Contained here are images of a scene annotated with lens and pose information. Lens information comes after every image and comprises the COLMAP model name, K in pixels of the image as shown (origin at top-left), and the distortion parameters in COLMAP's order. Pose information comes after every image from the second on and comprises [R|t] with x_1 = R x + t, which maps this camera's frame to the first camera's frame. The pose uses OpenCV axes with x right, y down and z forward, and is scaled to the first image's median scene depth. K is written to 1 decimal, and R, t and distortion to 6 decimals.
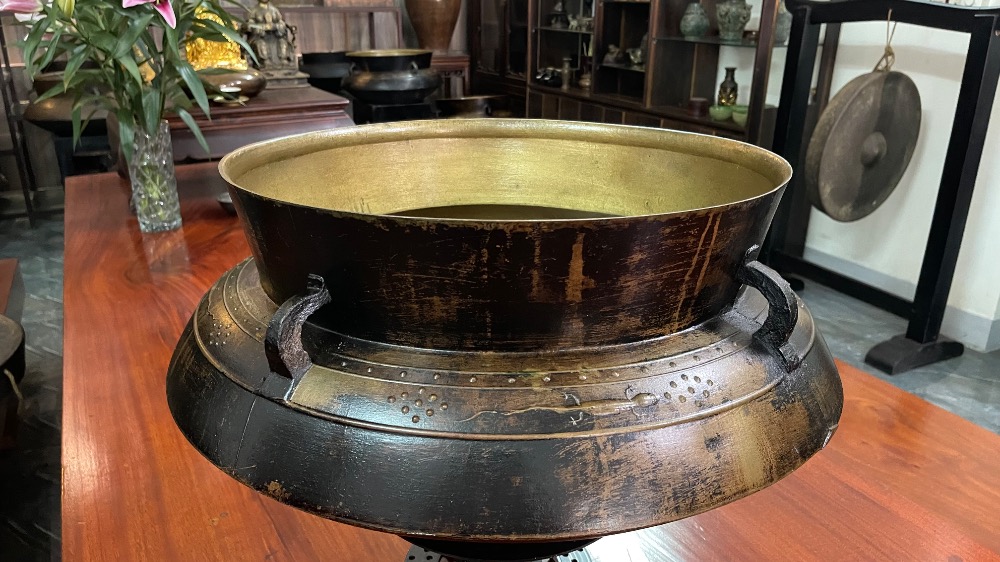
lens RADIAL K [[754.2, 0, 490.7], [0, 754.2, 281.9], [0, 0, 1]] dist [0.060381, -0.099026]
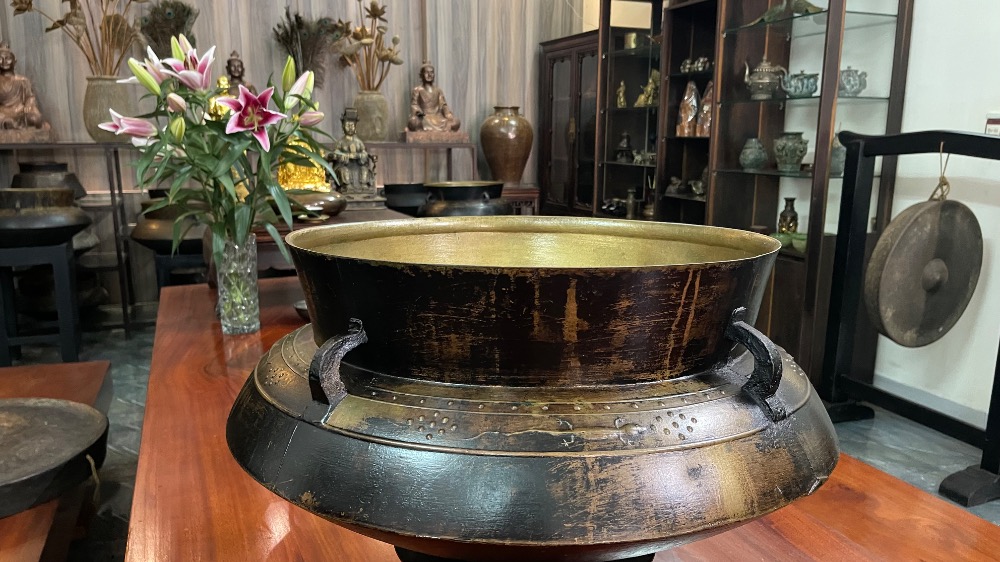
lens RADIAL K [[757.2, 0, 500.0], [0, 757.2, 281.0], [0, 0, 1]] dist [0.055669, -0.101288]
pose [[0.996023, 0.017831, -0.087289, 0.029588], [-0.032922, 0.984084, -0.174630, 0.040920], [0.082786, 0.176810, 0.980757, -0.048046]]
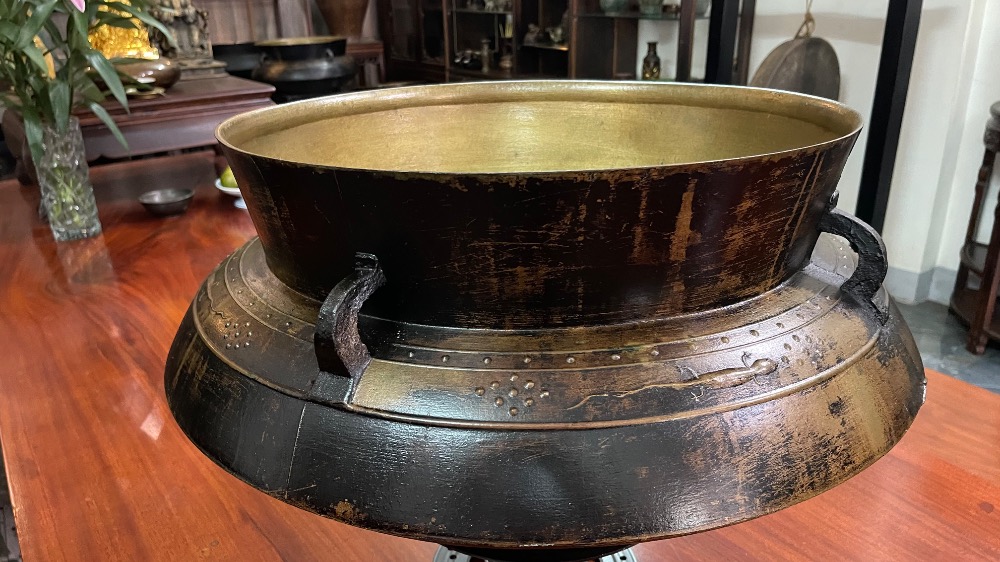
lens RADIAL K [[754.2, 0, 490.7], [0, 754.2, 281.9], [0, 0, 1]] dist [0.060381, -0.099026]
pose [[0.990944, -0.072629, 0.112941, -0.058806], [0.071318, 0.997332, 0.015606, 0.006059], [-0.113773, -0.007410, 0.993479, 0.045411]]
